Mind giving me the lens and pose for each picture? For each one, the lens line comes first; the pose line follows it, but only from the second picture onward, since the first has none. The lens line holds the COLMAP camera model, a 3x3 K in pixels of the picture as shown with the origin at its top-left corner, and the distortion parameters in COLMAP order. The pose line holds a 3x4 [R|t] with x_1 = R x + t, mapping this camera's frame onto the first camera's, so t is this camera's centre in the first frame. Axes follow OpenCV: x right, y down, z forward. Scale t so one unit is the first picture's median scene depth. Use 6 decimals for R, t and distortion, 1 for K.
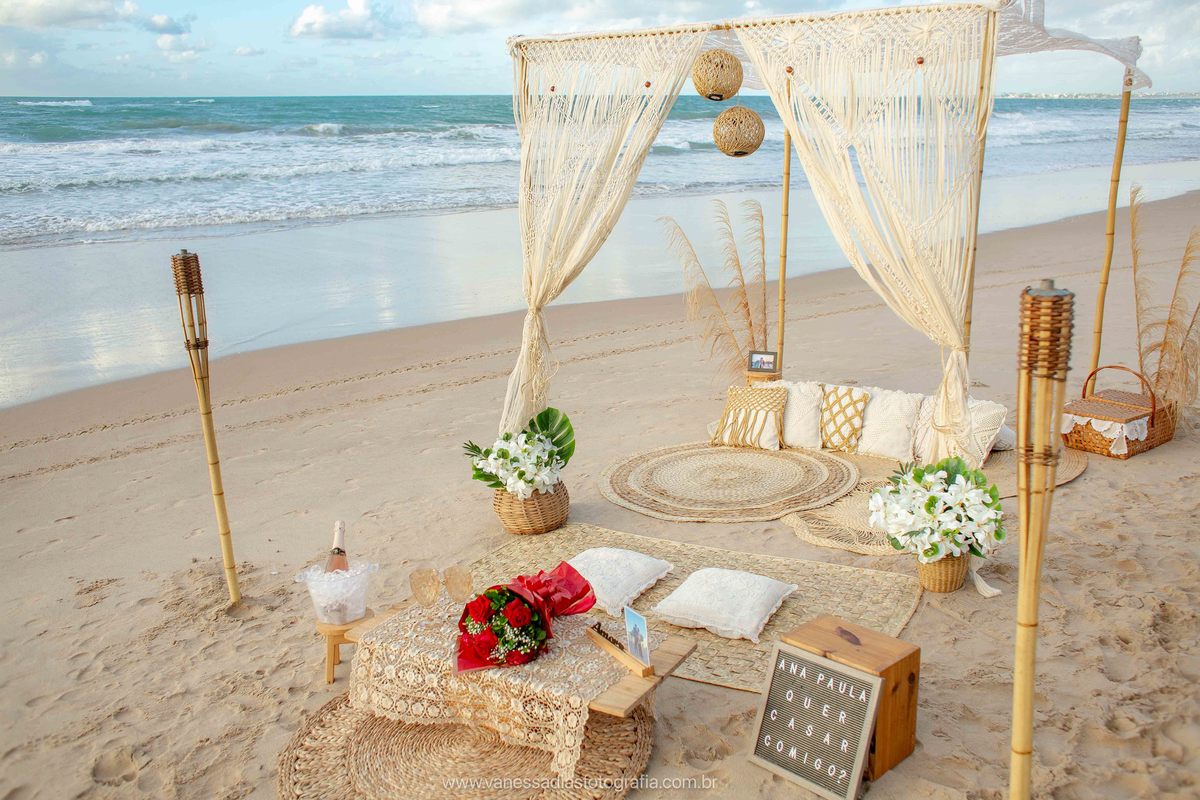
lens RADIAL K [[1000.2, 0, 600.0], [0, 1000.2, 400.0], [0, 0, 1]] dist [-0.067049, 0.022570]
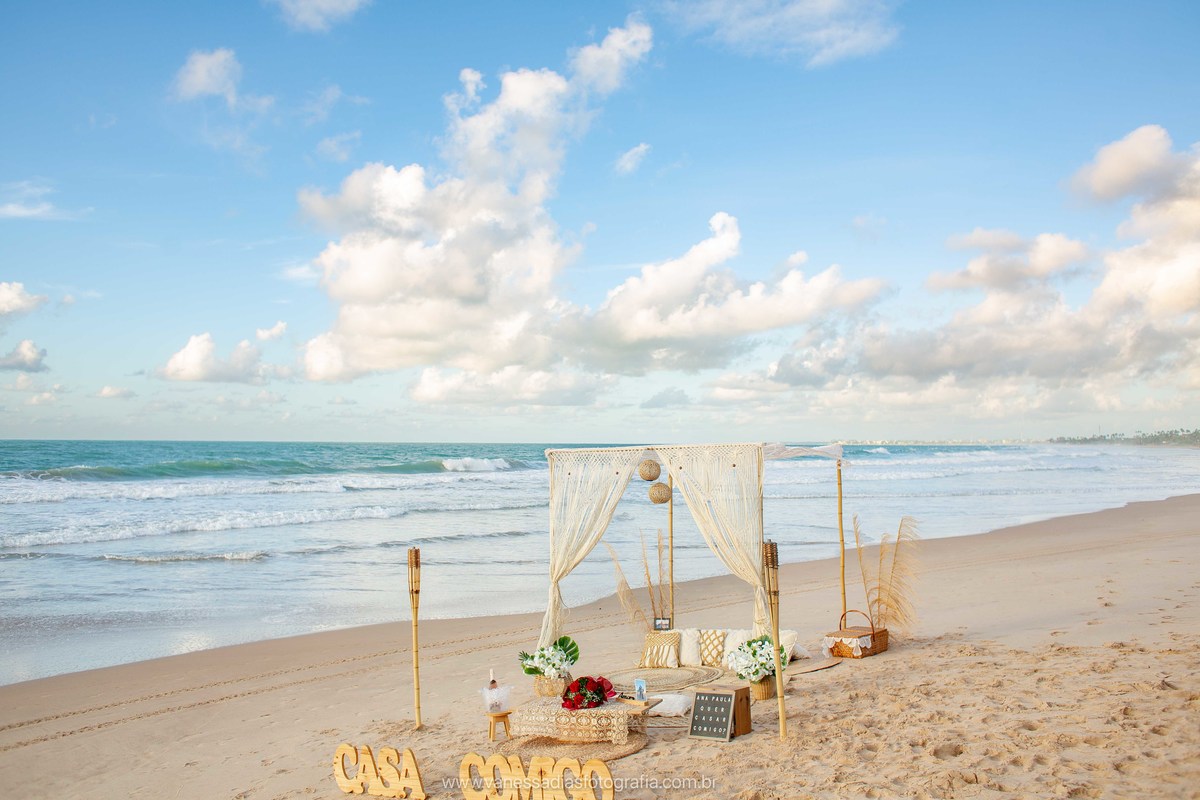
lens RADIAL K [[1000.2, 0, 600.0], [0, 1000.2, 400.0], [0, 0, 1]] dist [-0.067049, 0.022570]
pose [[0.989775, 0.009784, 0.142302, -0.221494], [0.038415, 0.942497, -0.332000, 0.192568], [-0.137368, 0.334072, 0.932484, -0.813484]]
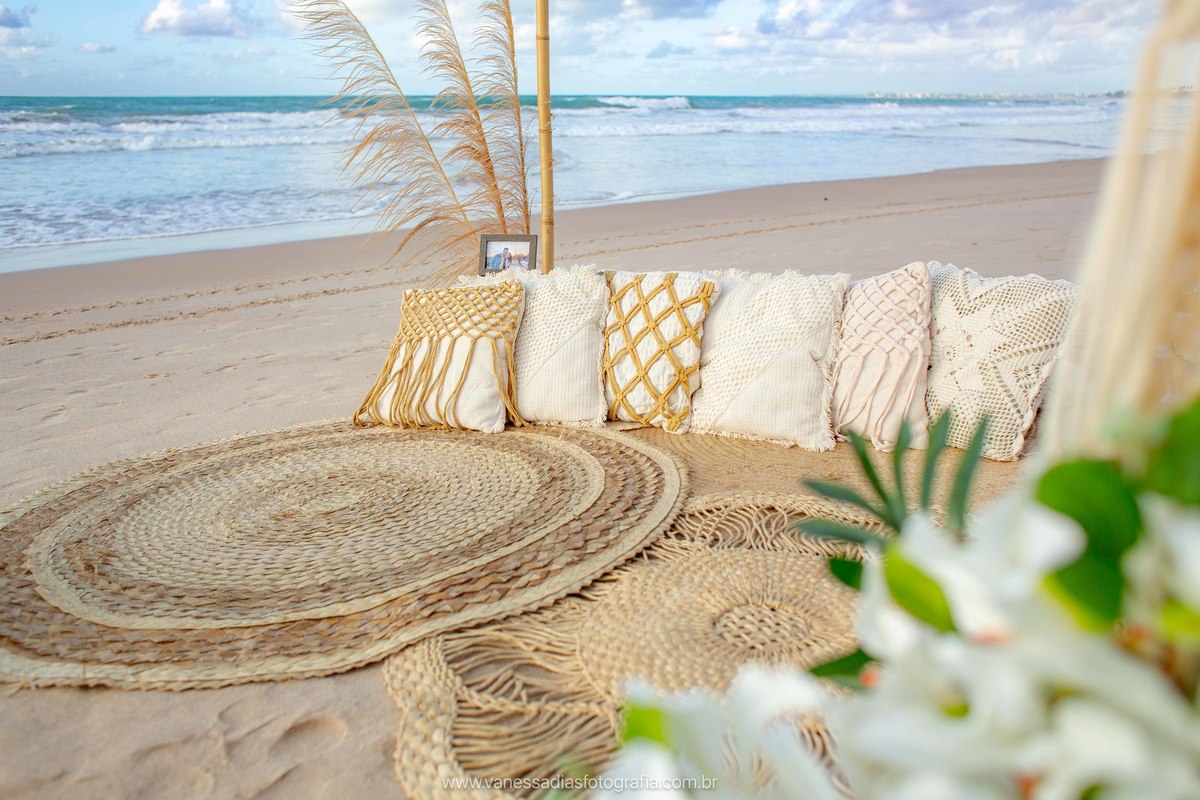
lens RADIAL K [[1000.2, 0, 600.0], [0, 1000.2, 400.0], [0, 0, 1]] dist [-0.067049, 0.022570]
pose [[0.993122, -0.030317, 0.113087, 0.181393], [0.030936, 0.999514, -0.003720, 0.042414], [-0.112920, 0.007193, 0.993578, 0.619897]]
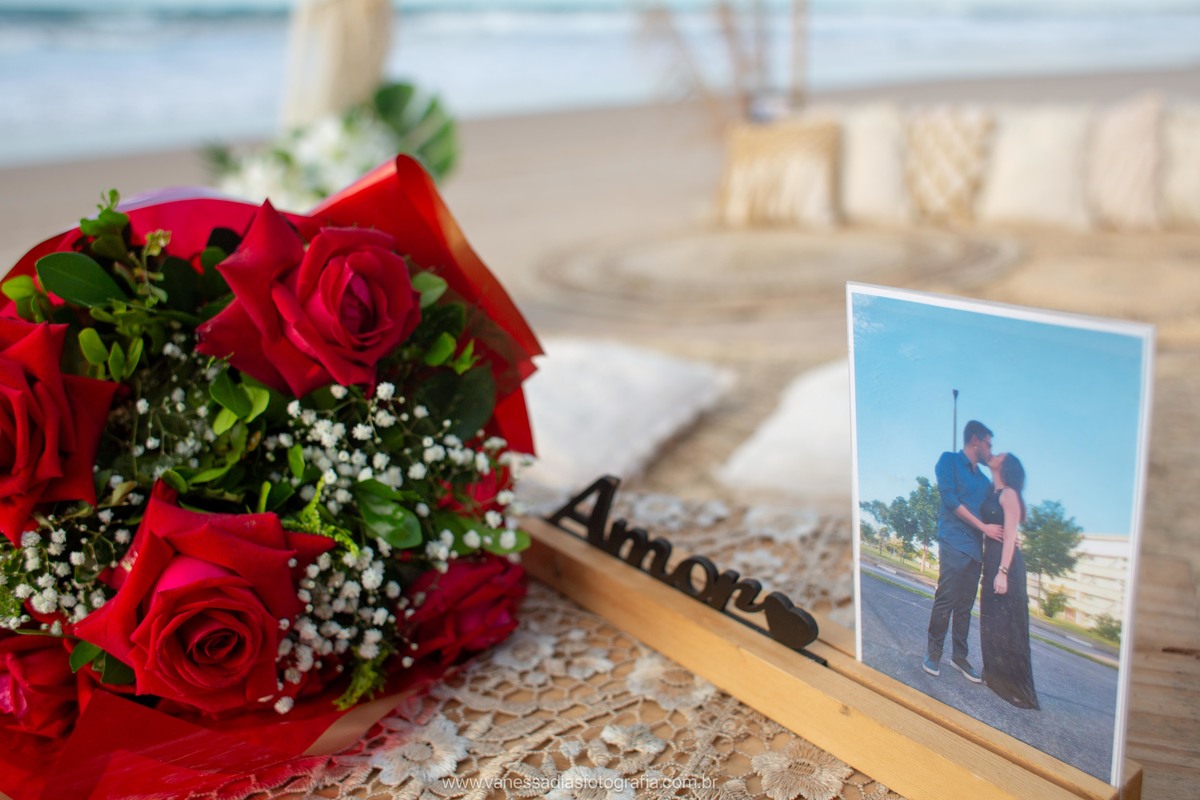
lens RADIAL K [[1000.2, 0, 600.0], [0, 1000.2, 400.0], [0, 0, 1]] dist [-0.067049, 0.022570]
pose [[0.993928, -0.041039, 0.102094, -0.010053], [0.035346, 0.997751, 0.056959, 0.115737], [-0.104202, -0.053005, 0.993143, 0.483253]]
